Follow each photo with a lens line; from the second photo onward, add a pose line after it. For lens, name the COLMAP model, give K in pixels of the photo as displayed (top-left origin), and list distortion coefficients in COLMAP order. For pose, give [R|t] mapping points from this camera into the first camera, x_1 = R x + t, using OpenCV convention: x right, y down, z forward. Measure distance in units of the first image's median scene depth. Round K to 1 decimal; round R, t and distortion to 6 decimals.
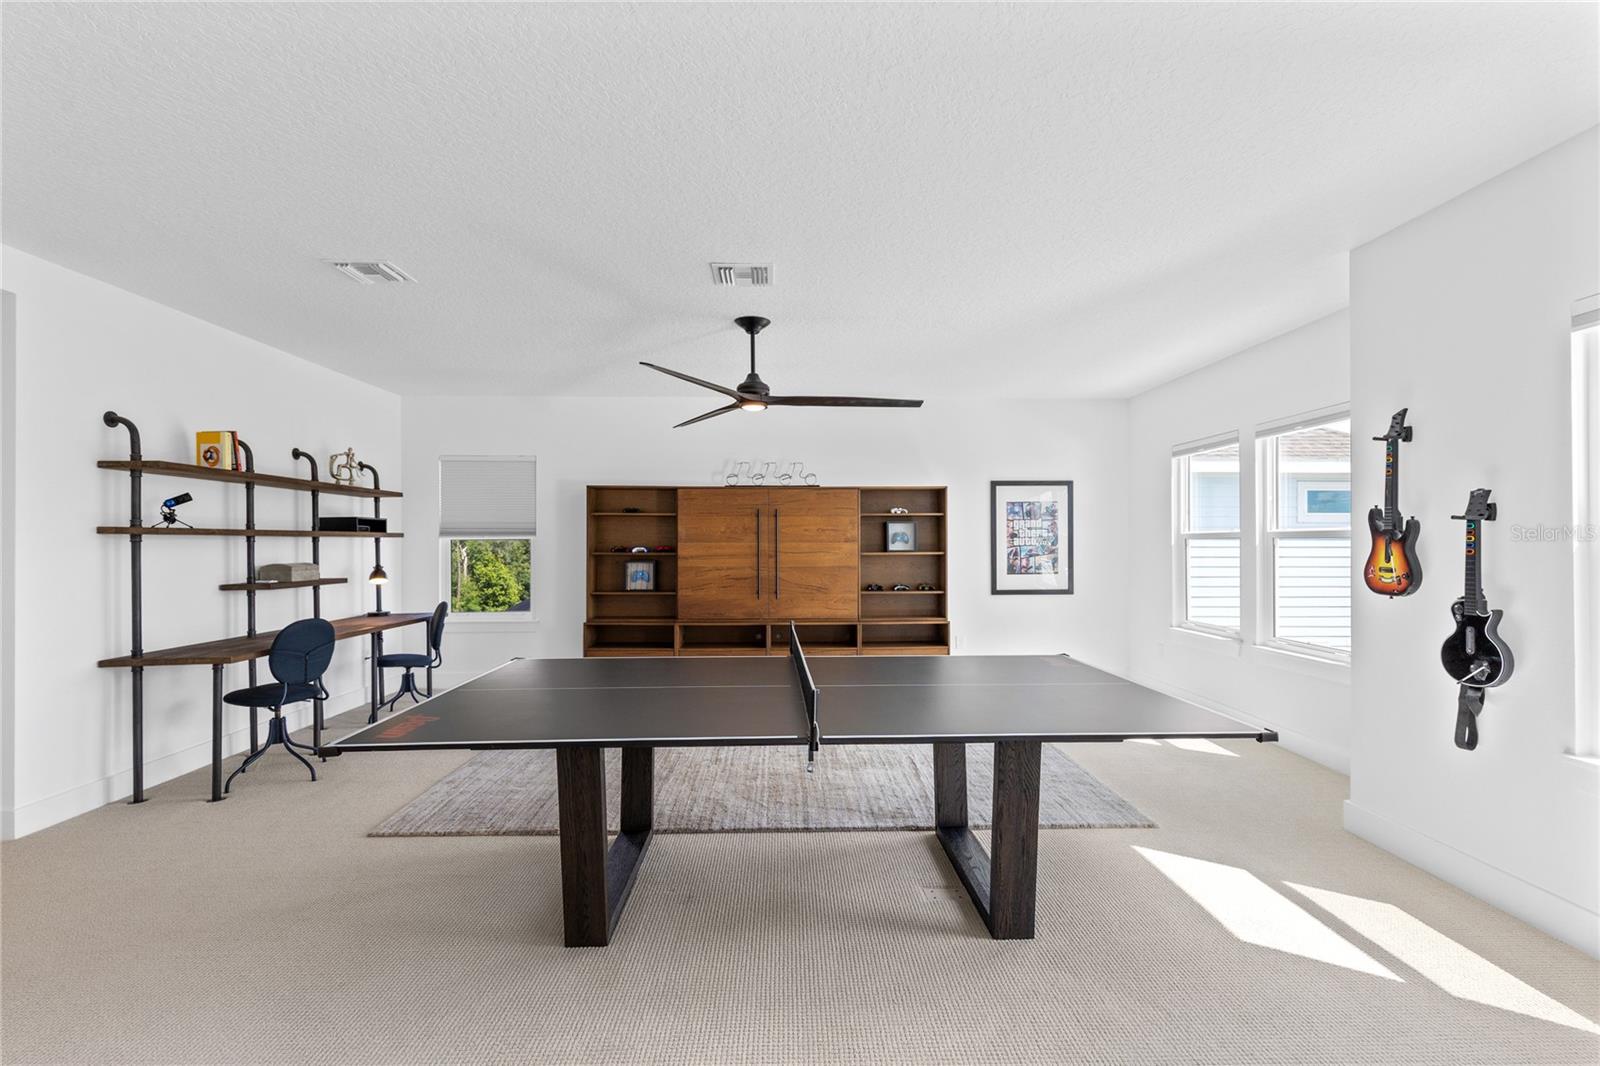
lens RADIAL K [[722.6, 0, 801.3], [0, 722.6, 541.3], [0, 0, 1]] dist [0.003659, -0.000030]
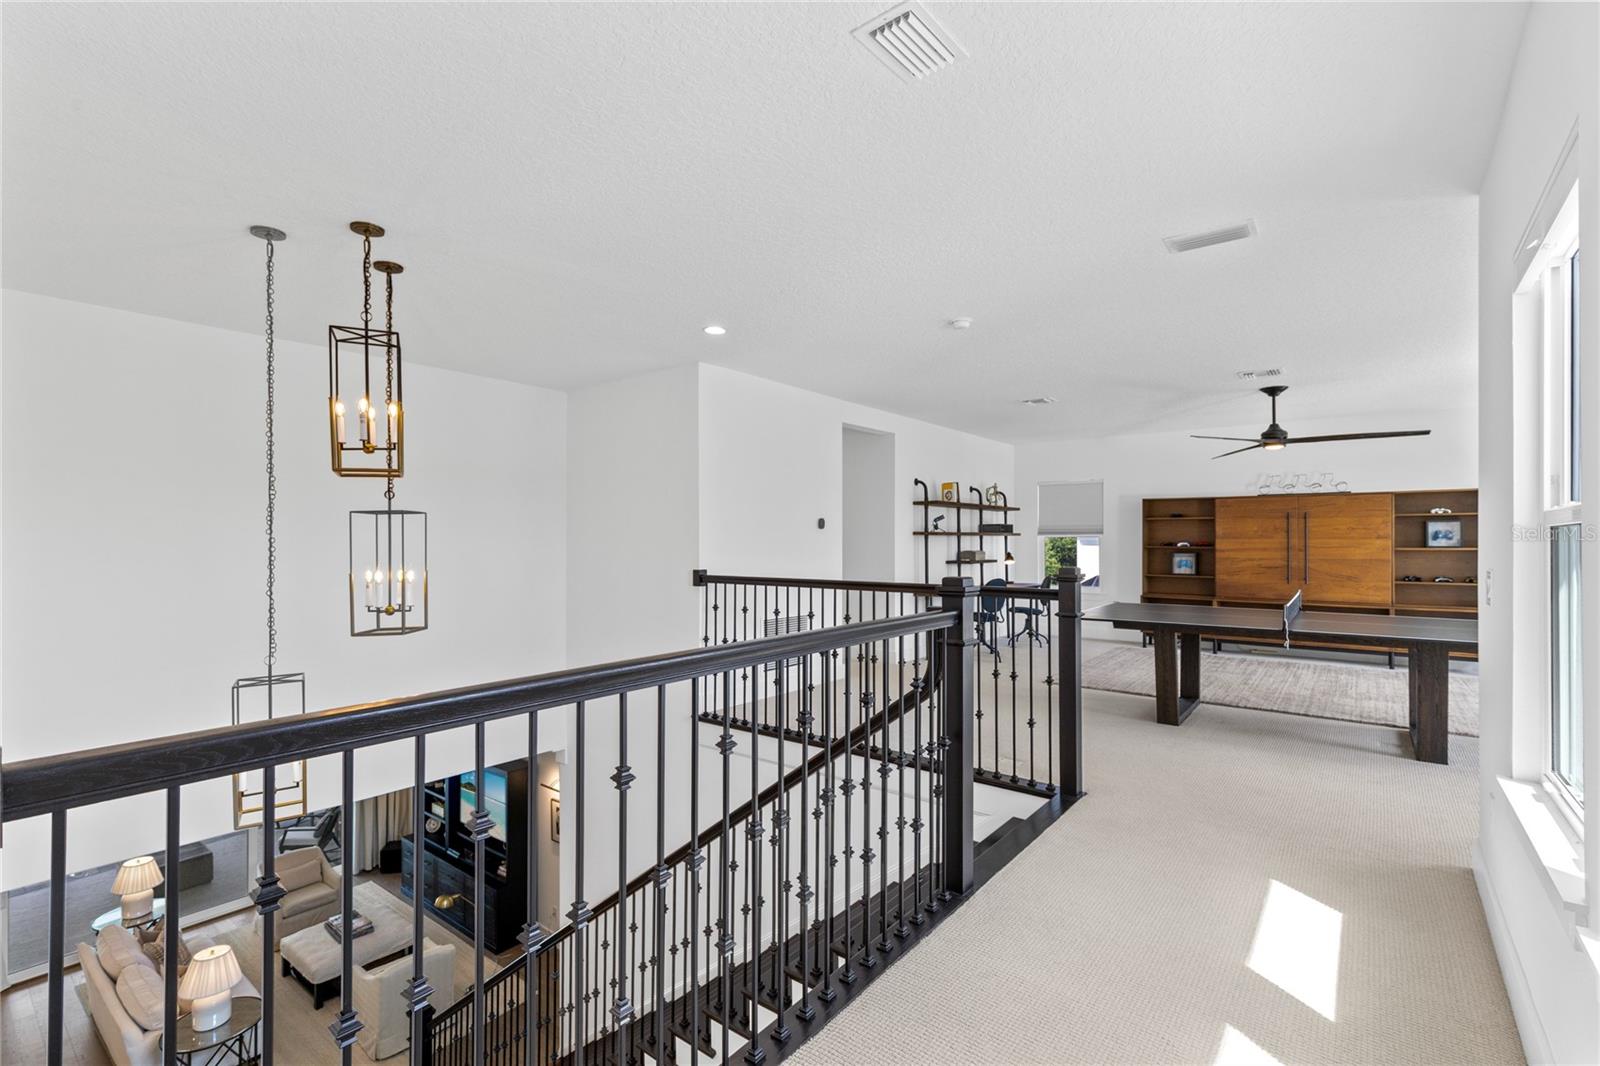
lens RADIAL K [[722.6, 0, 801.3], [0, 722.6, 541.3], [0, 0, 1]] dist [0.003659, -0.000030]
pose [[0.771971, 0.001844, -0.635655, 0.093738], [0.000006, 0.999996, 0.002908, 0.001867], [0.635658, -0.002248, 0.771968, -0.553017]]
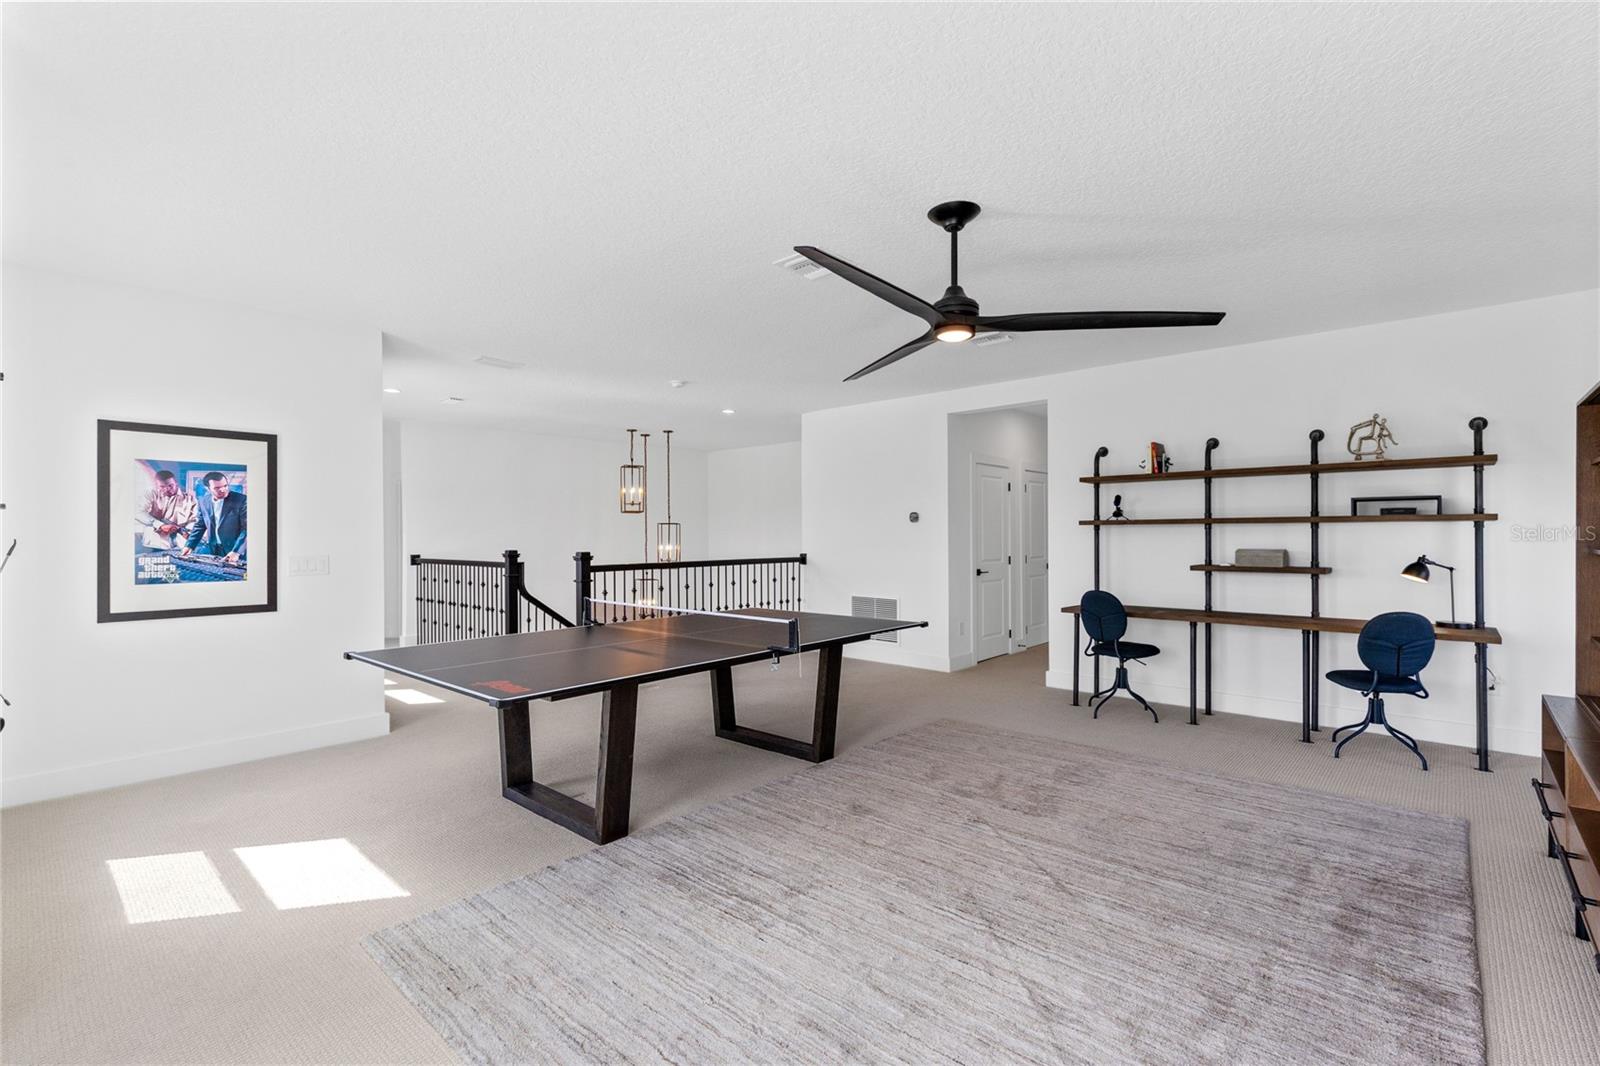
lens RADIAL K [[722.6, 0, 801.3], [0, 722.6, 541.3], [0, 0, 1]] dist [0.003659, -0.000030]
pose [[-0.687301, 0.005537, -0.726352, 0.405356], [0.002799, 0.999984, 0.004975, 0.009962], [0.726367, 0.001386, -0.687305, 1.015536]]
